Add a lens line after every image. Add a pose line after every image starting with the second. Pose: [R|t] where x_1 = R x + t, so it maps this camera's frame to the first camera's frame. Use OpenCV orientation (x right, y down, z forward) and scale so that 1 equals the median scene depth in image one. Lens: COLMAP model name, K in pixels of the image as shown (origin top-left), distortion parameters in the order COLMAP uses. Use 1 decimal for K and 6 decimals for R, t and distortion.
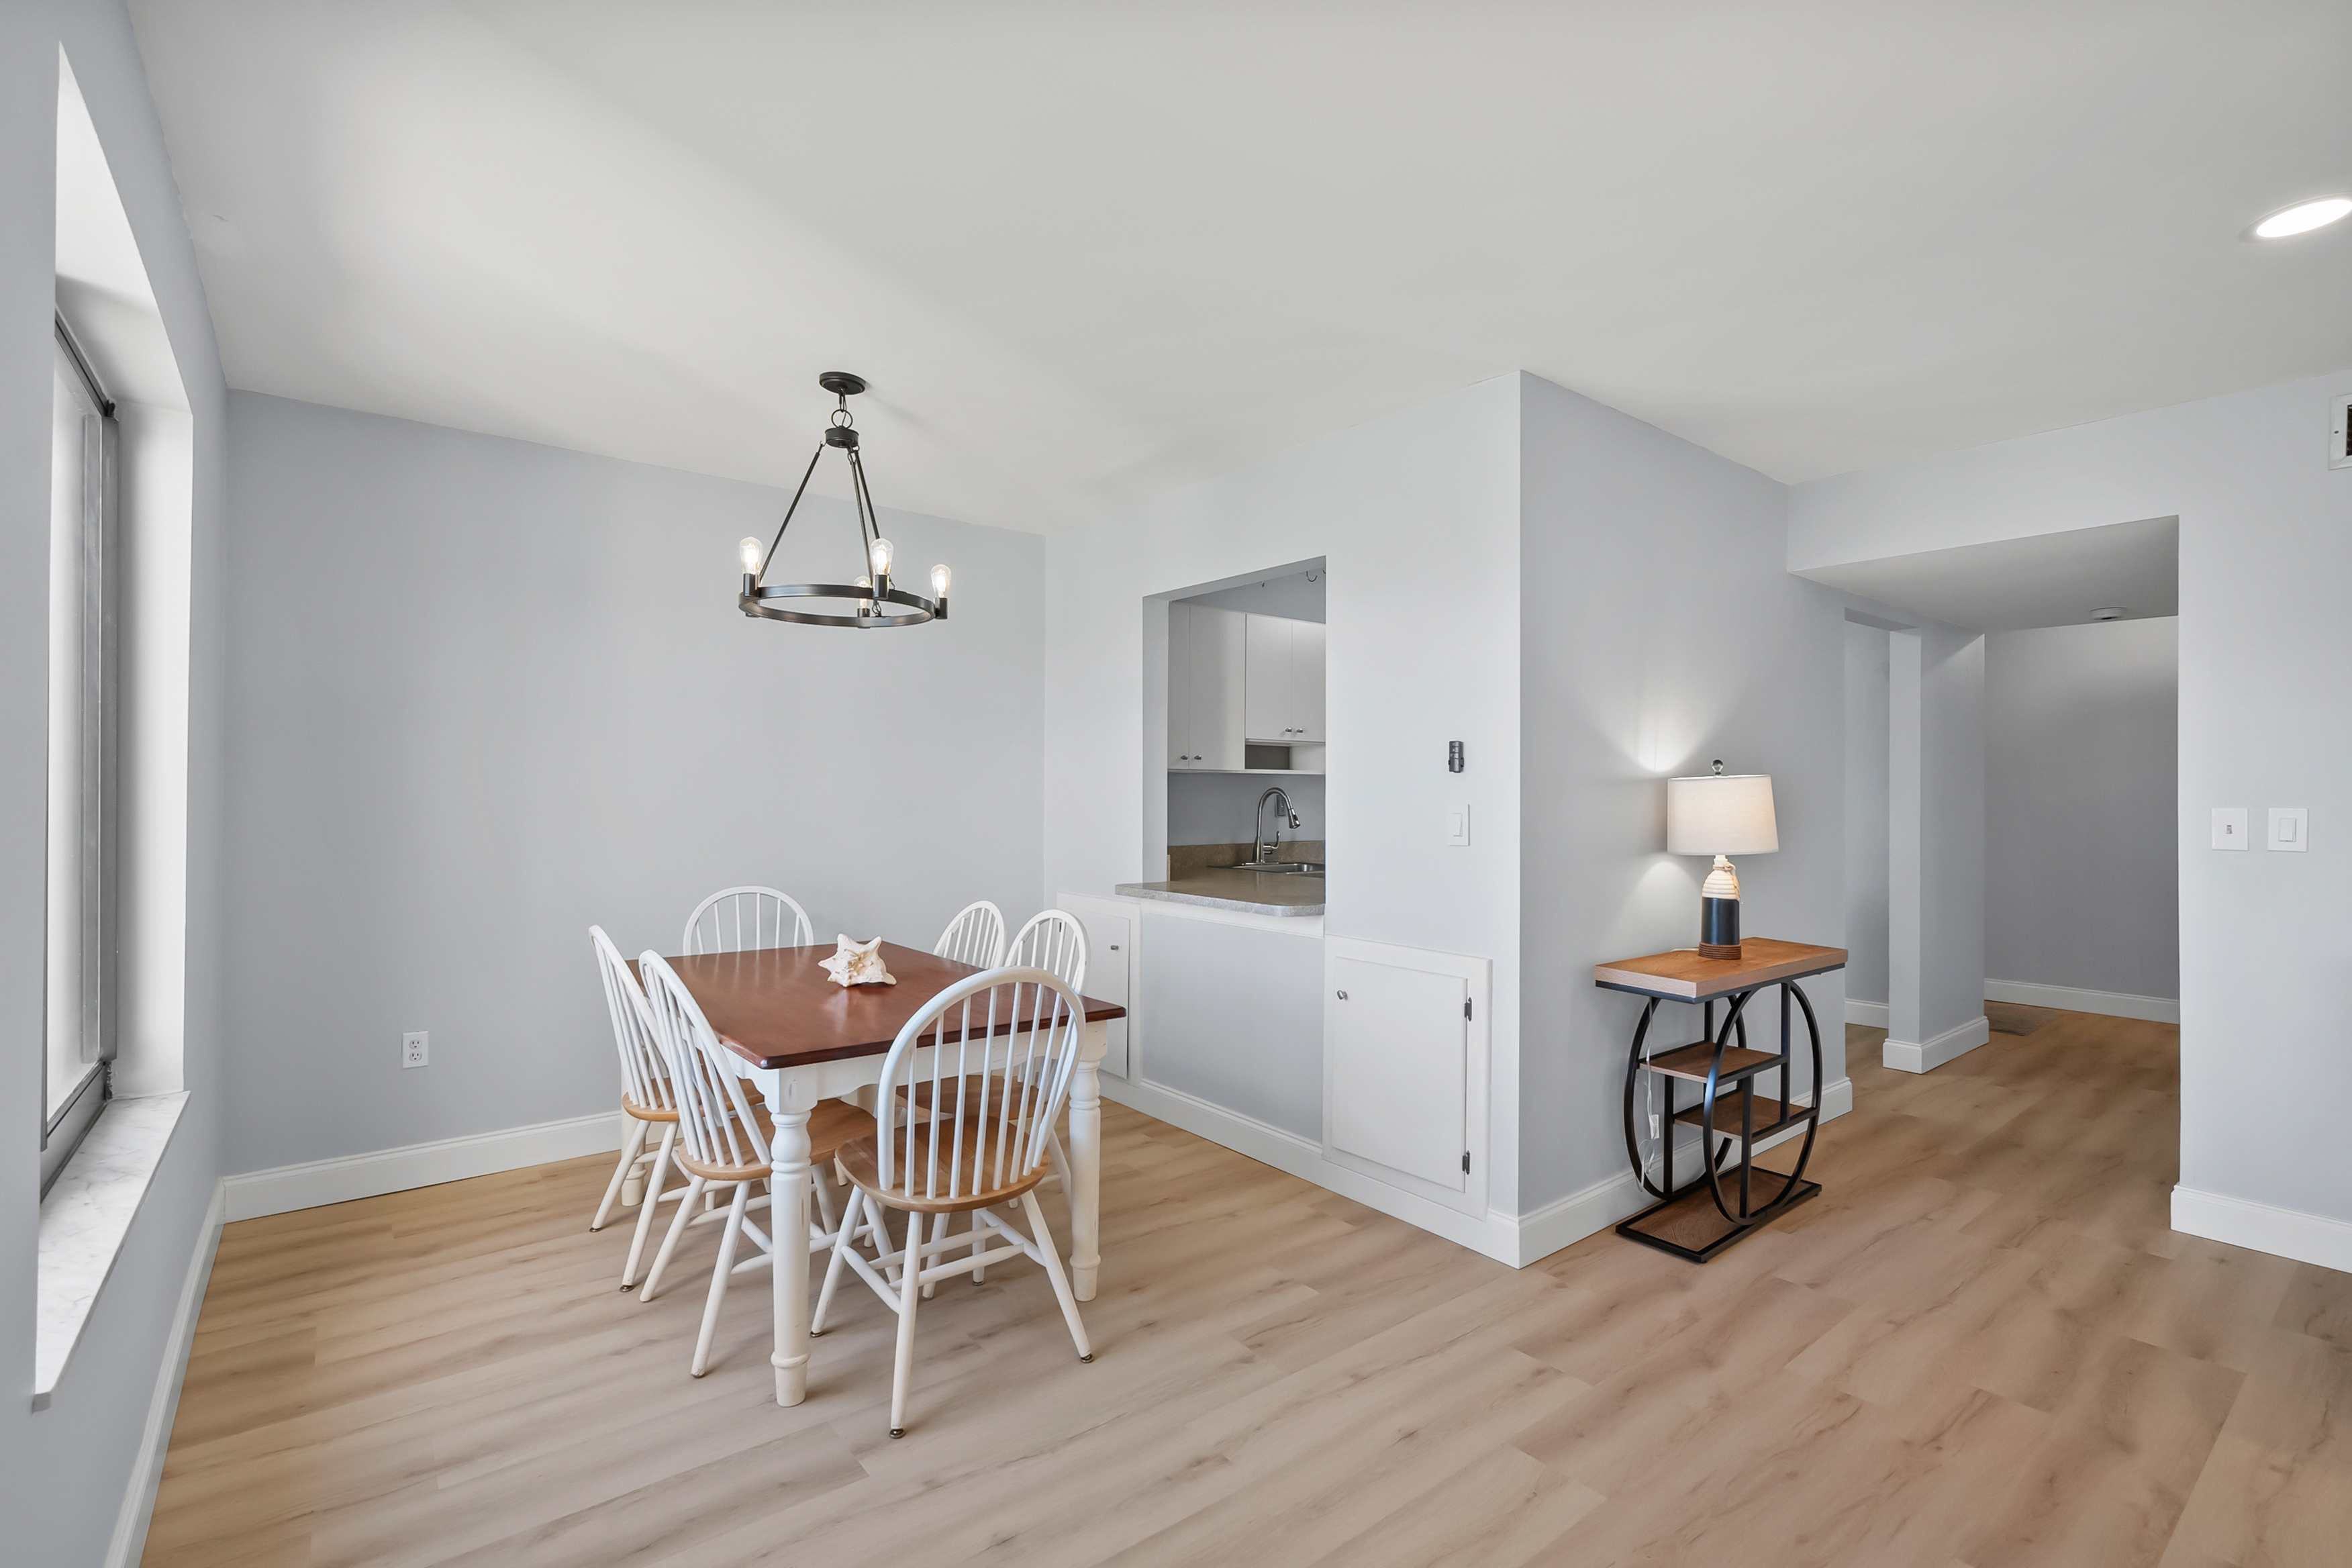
lens RADIAL K [[1067.7, 0, 1176.1], [0, 1067.7, 782.7], [0, 0, 1]] dist [-0.006774, -0.000318]
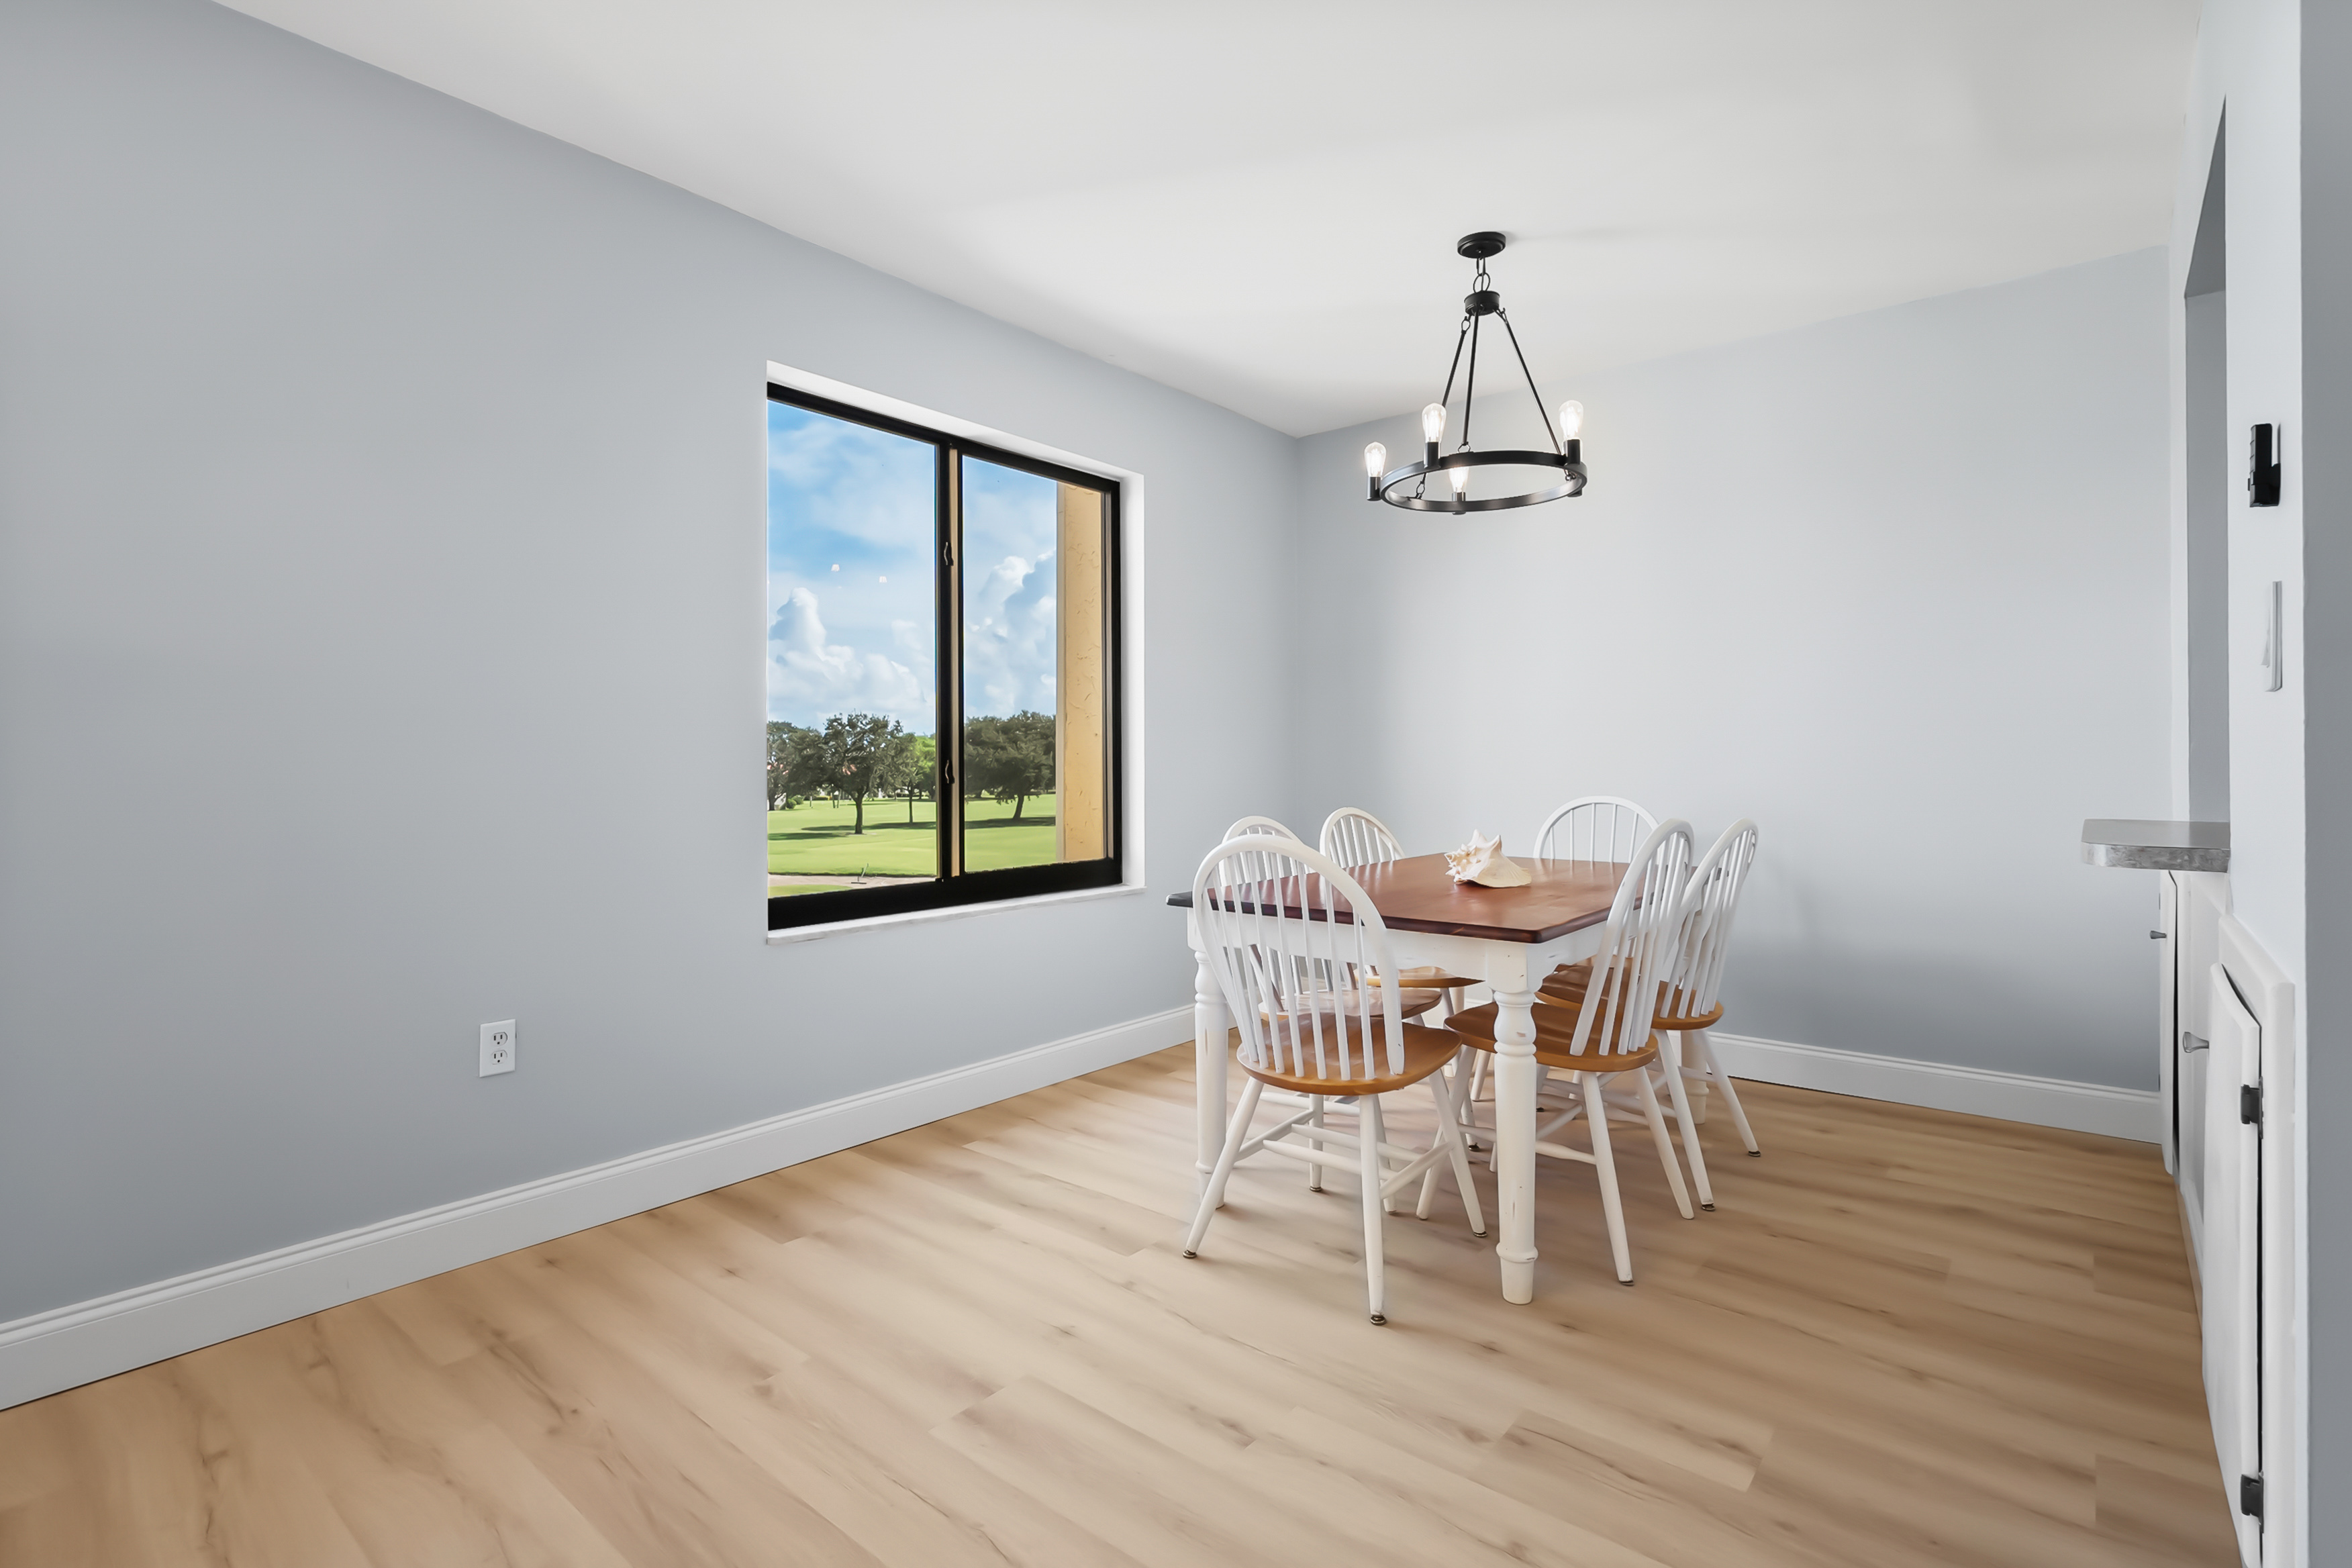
lens RADIAL K [[1067.7, 0, 1191.8], [0, 1067.7, 784.5], [0, 0, 1]] dist [-0.006774, -0.000318]
pose [[0.218119, 0.000161, -0.975922, 0.606776], [0.011905, 0.999925, 0.002826, 0.098635], [0.975850, -0.012234, 0.218100, 0.584870]]
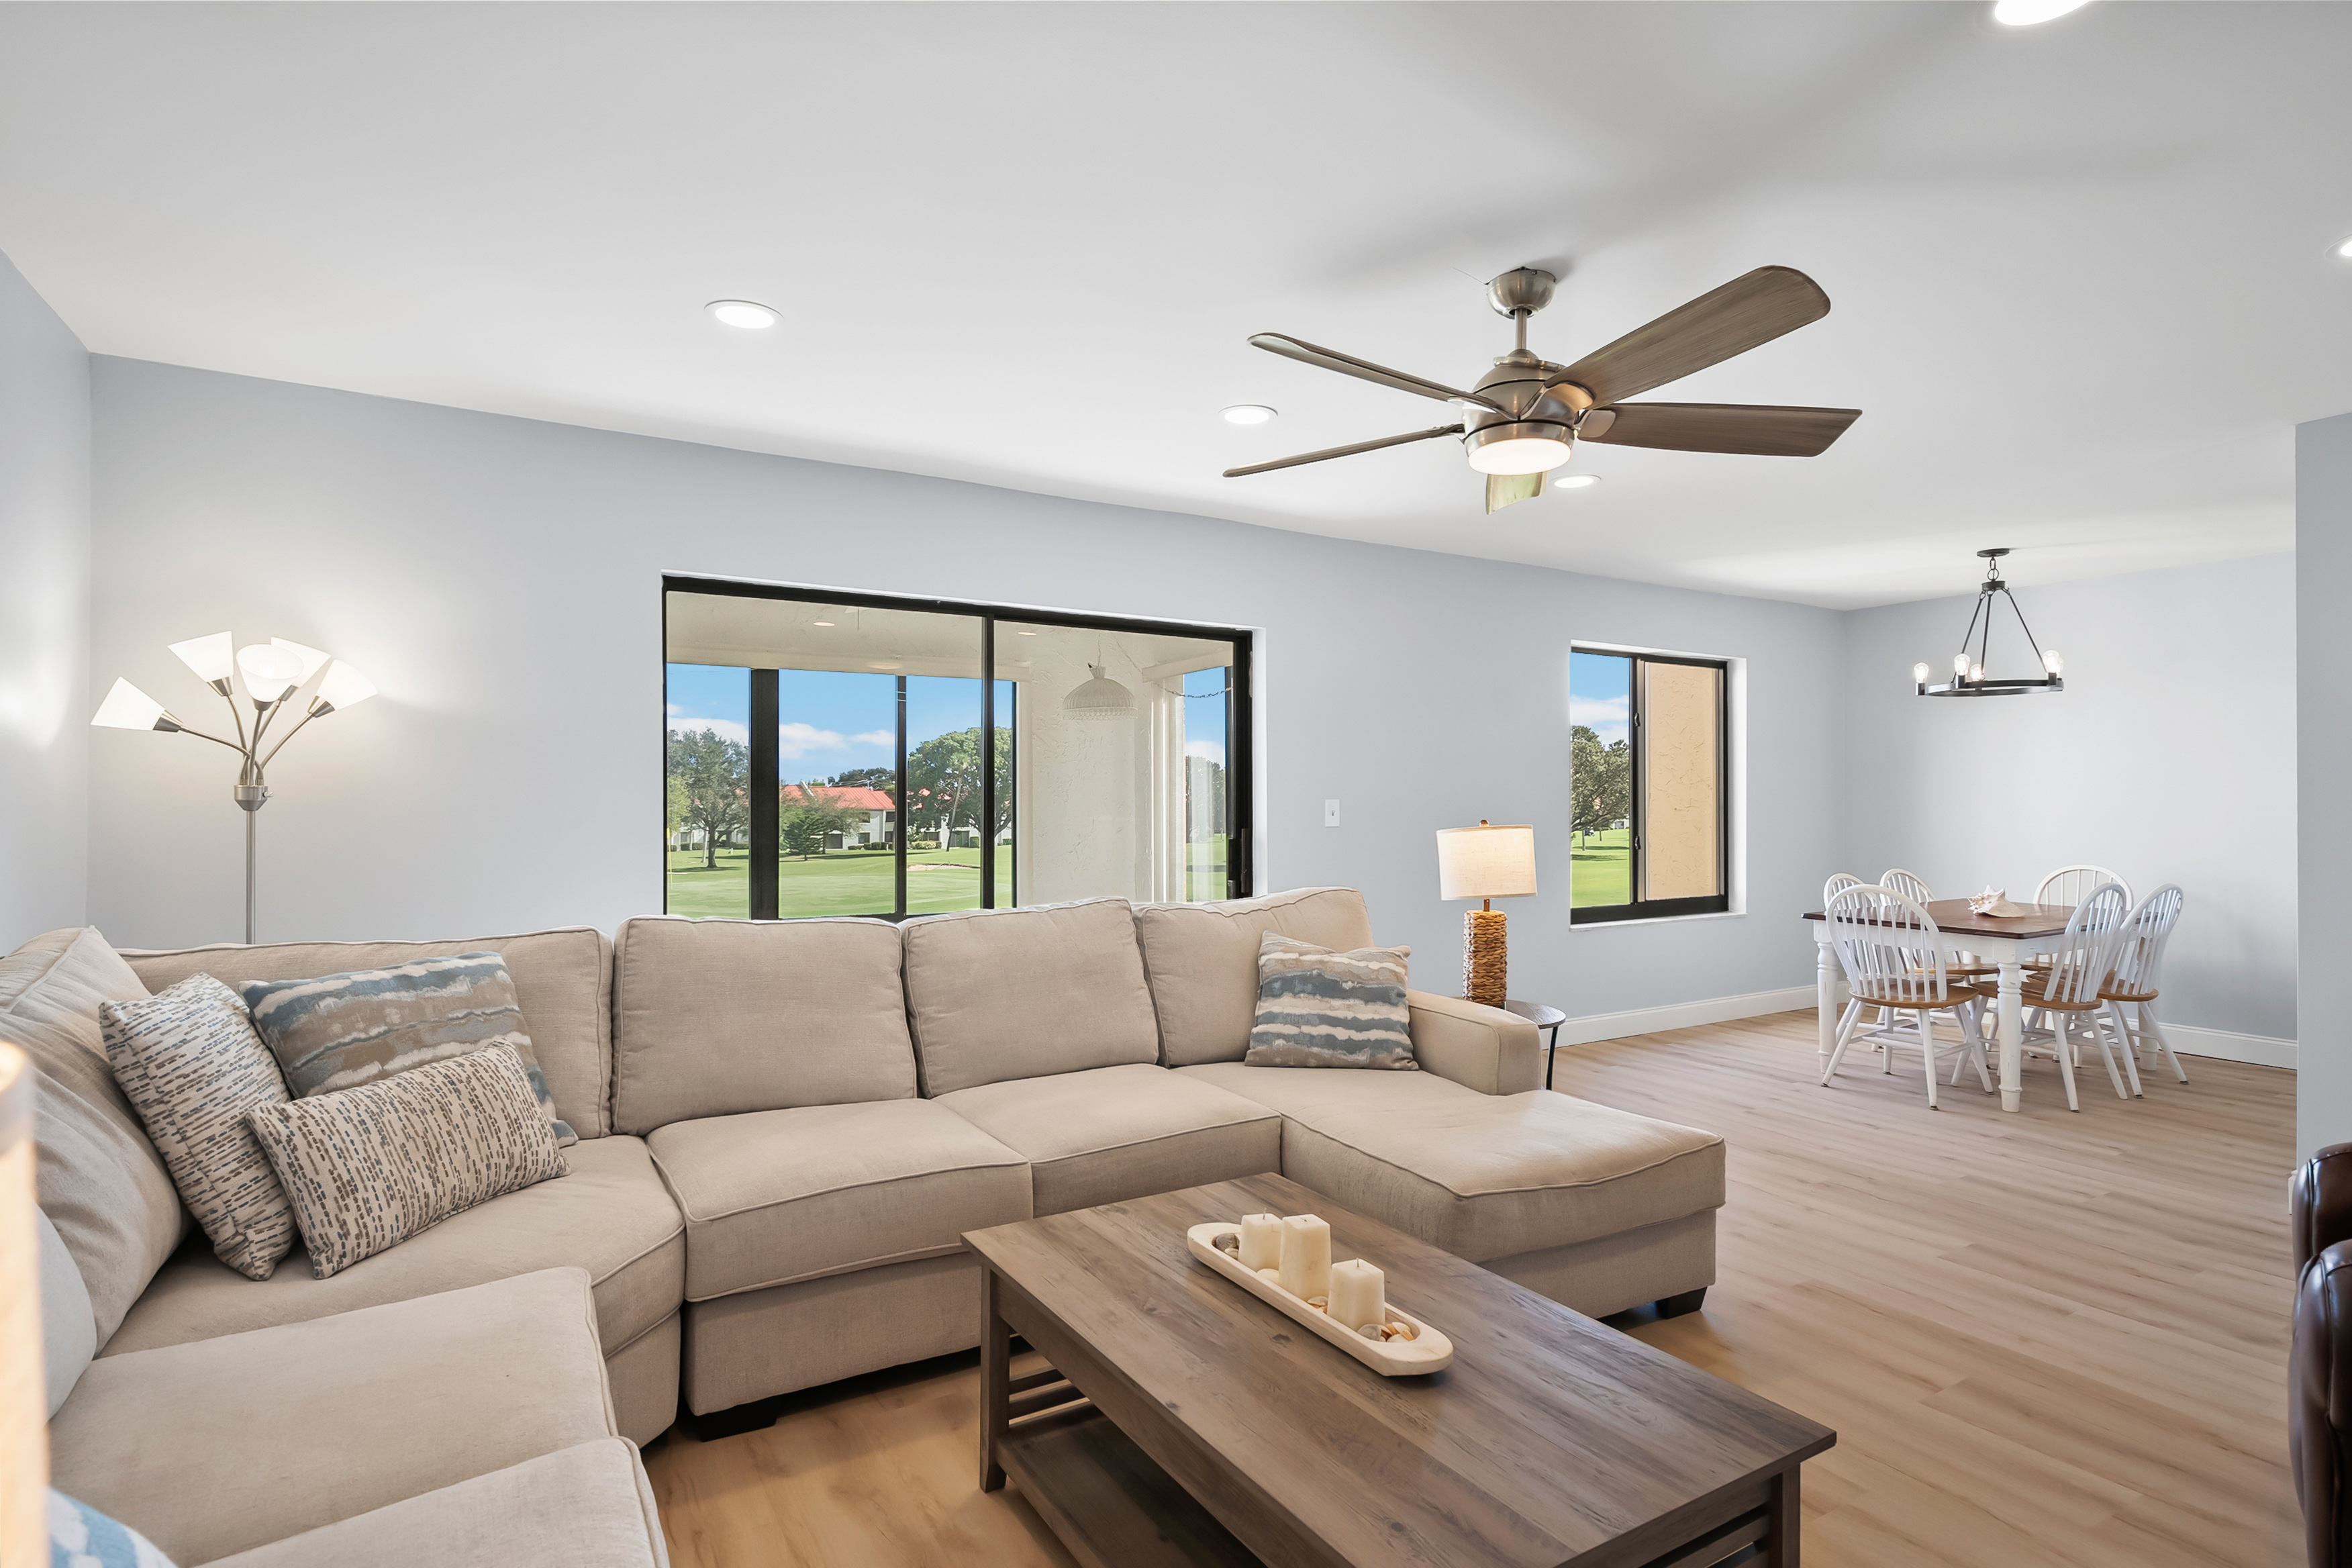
lens RADIAL K [[1157.8, 0, 1173.0], [0, 1157.8, 802.3], [0, 0, 1]] dist [0.000731, 0.001370]
pose [[-0.133962, -0.007374, -0.990959, 1.773566], [0.004024, 0.999960, -0.007985, 0.019246], [0.990978, -0.005057, -0.133927, -0.018433]]
